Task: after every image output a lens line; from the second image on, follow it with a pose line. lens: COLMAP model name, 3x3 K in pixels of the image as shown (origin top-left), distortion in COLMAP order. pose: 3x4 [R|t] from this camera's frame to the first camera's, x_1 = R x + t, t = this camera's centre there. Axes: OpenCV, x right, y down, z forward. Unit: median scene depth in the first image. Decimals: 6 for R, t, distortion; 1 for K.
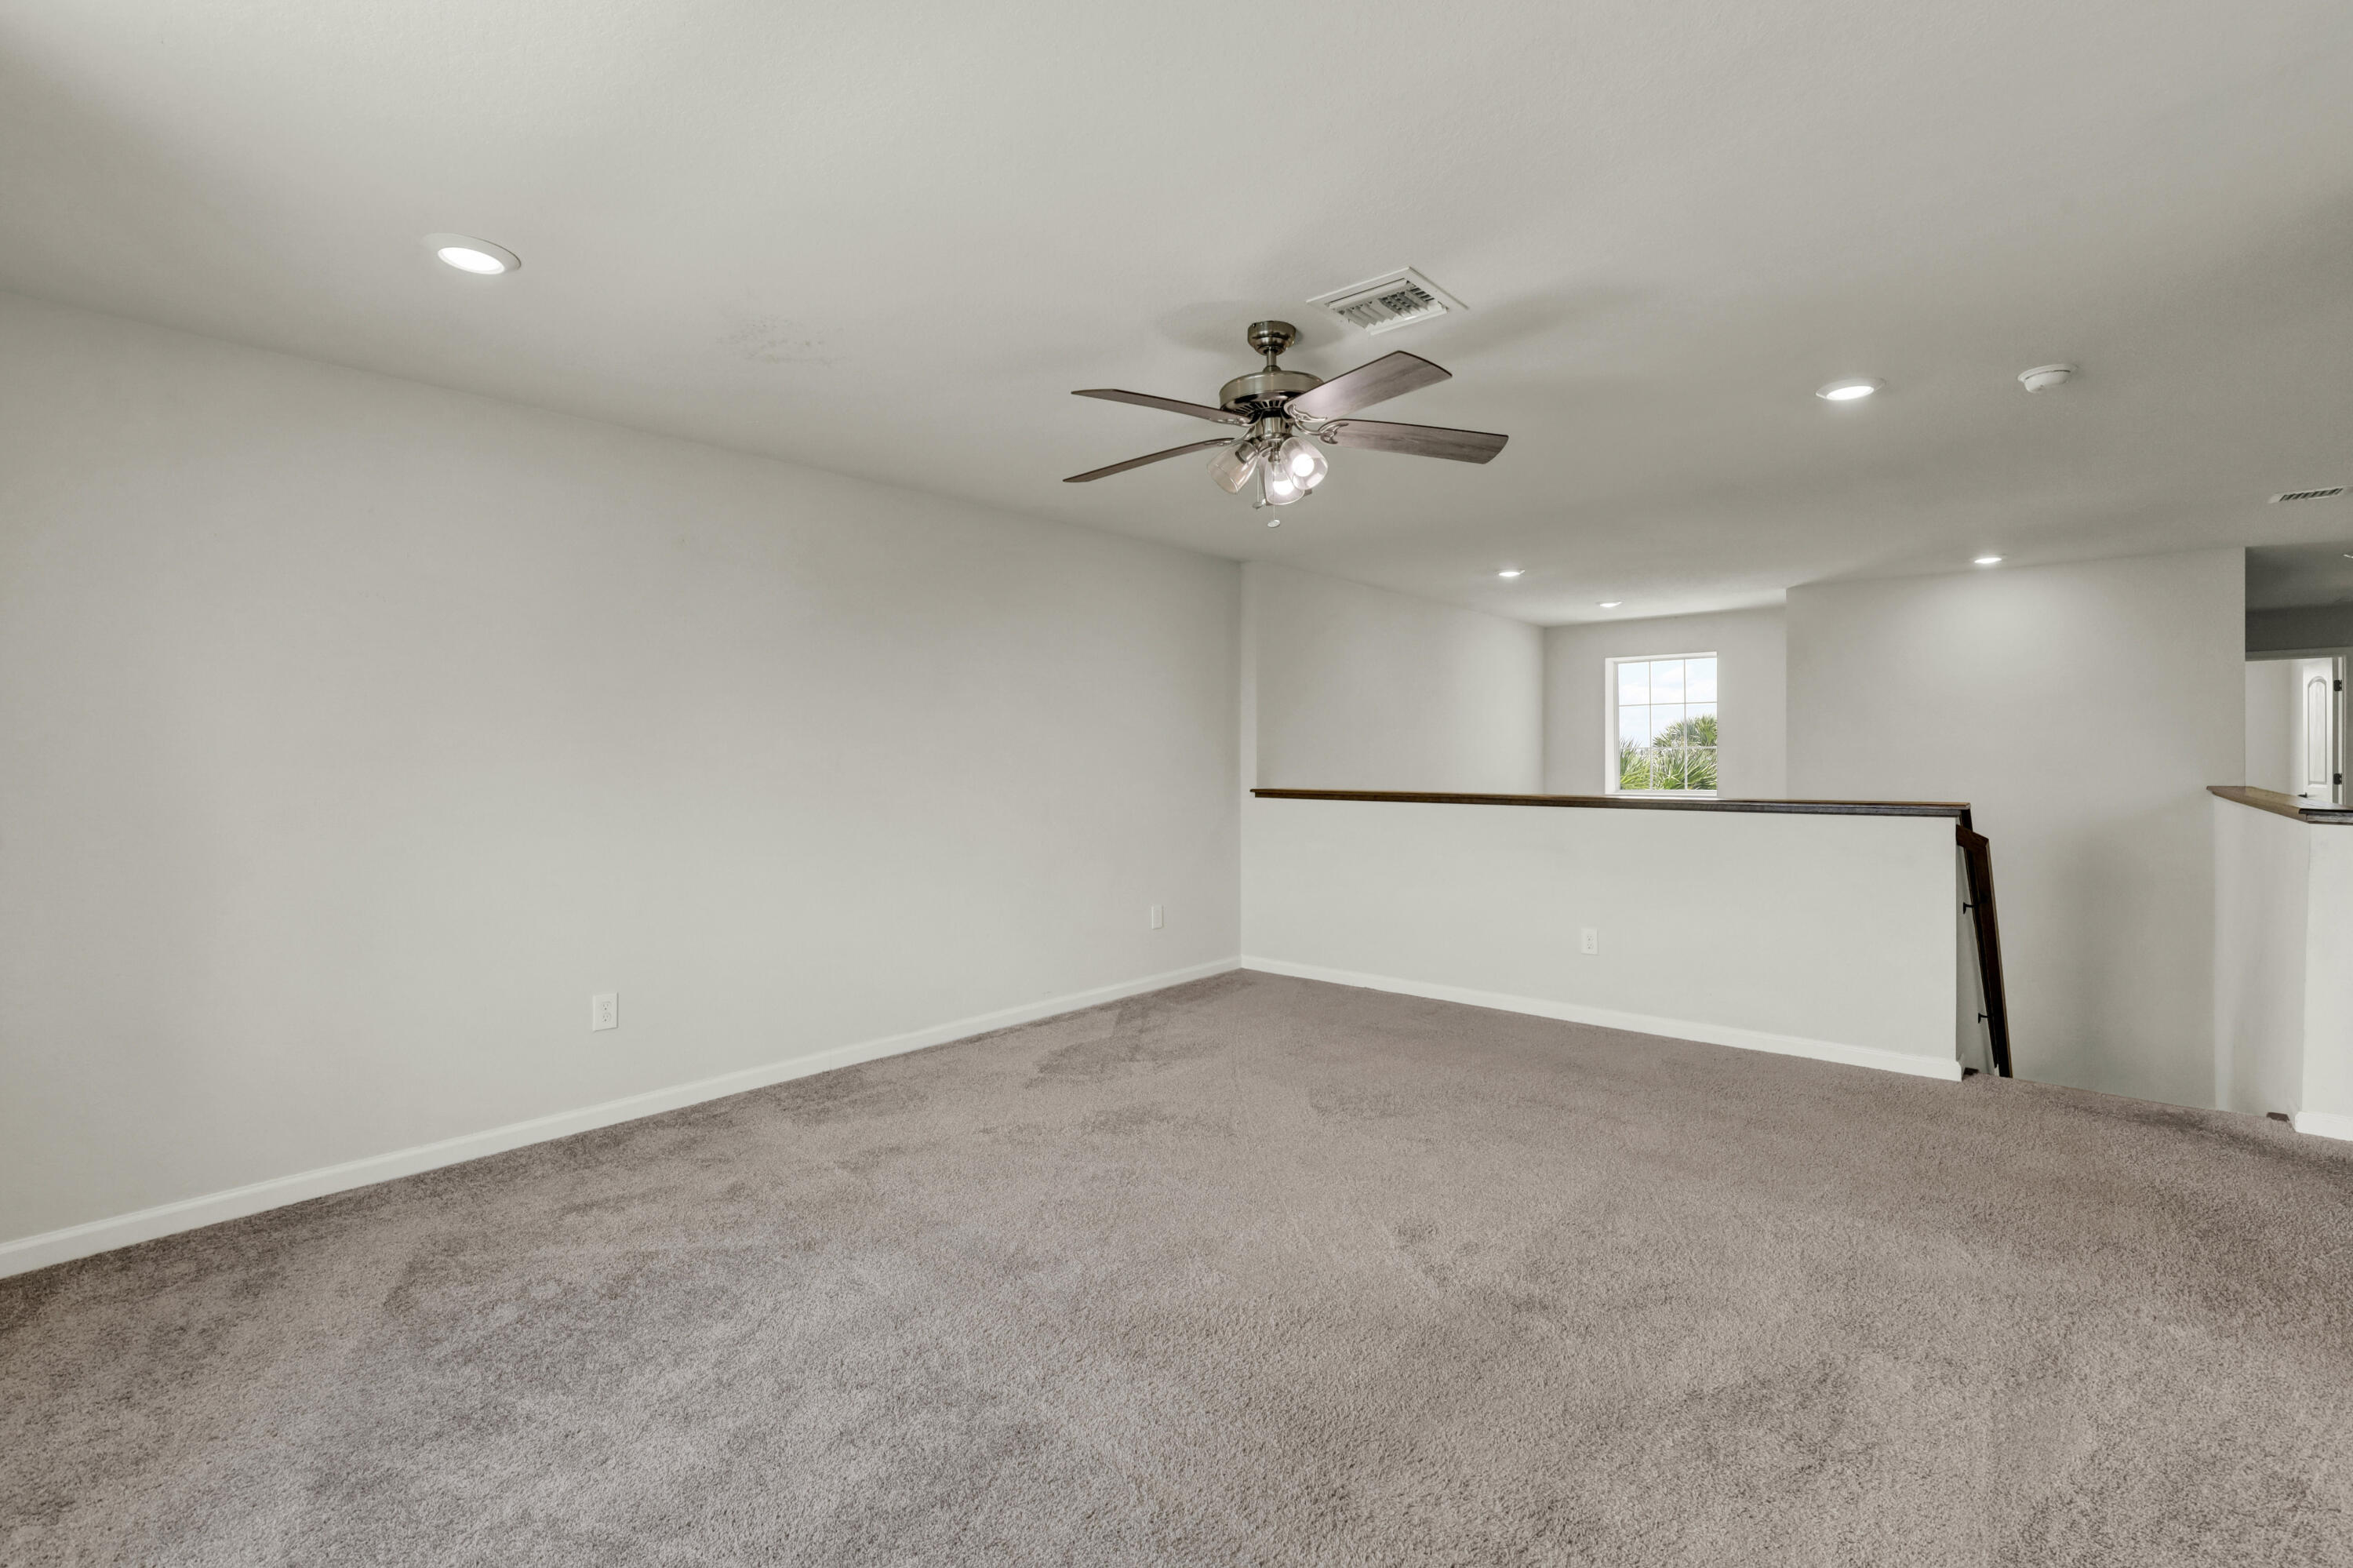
lens RADIAL K [[1090.8, 0, 1180.9], [0, 1090.8, 758.8], [0, 0, 1]] dist [-0.001402, -0.000359]
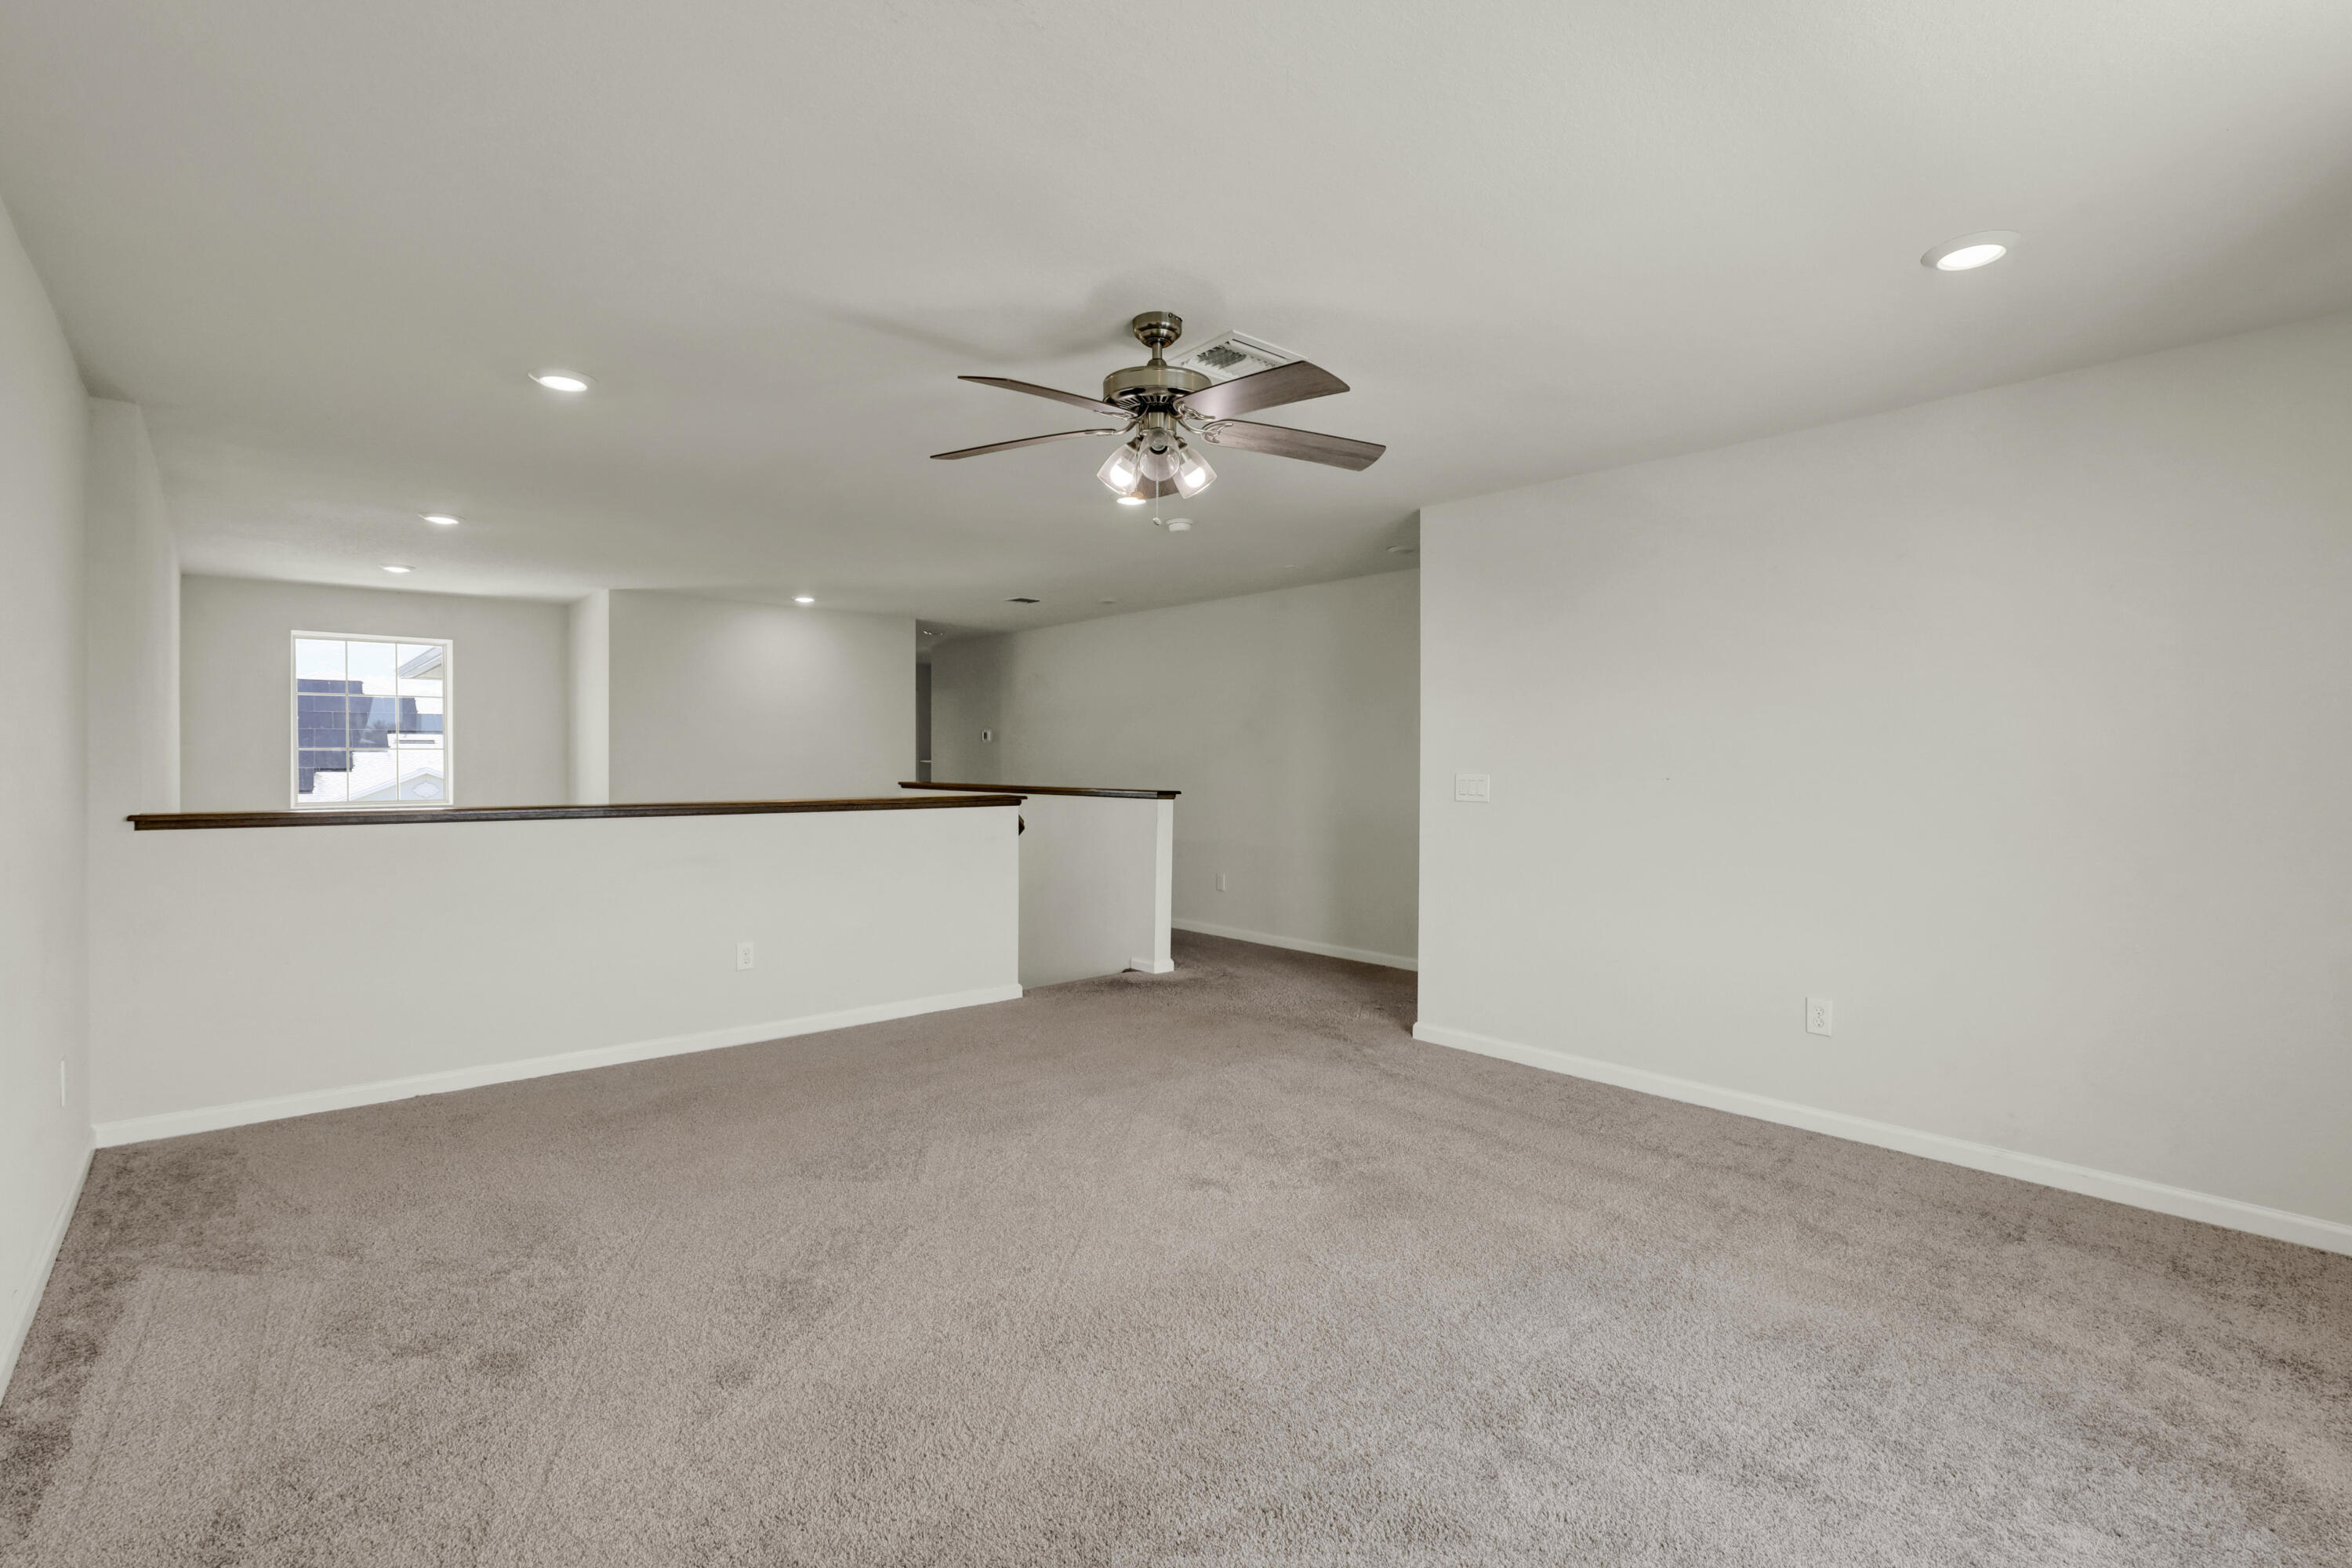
lens RADIAL K [[1118.8, 0, 1176.0], [0, 1118.8, 784.0], [0, 0, 1]] dist [-0.000444, -0.000088]
pose [[0.125718, -0.016529, 0.991928, -0.455917], [0.000891, 0.999863, 0.016549, 0.003481], [-0.992066, -0.001197, 0.125715, 0.436969]]
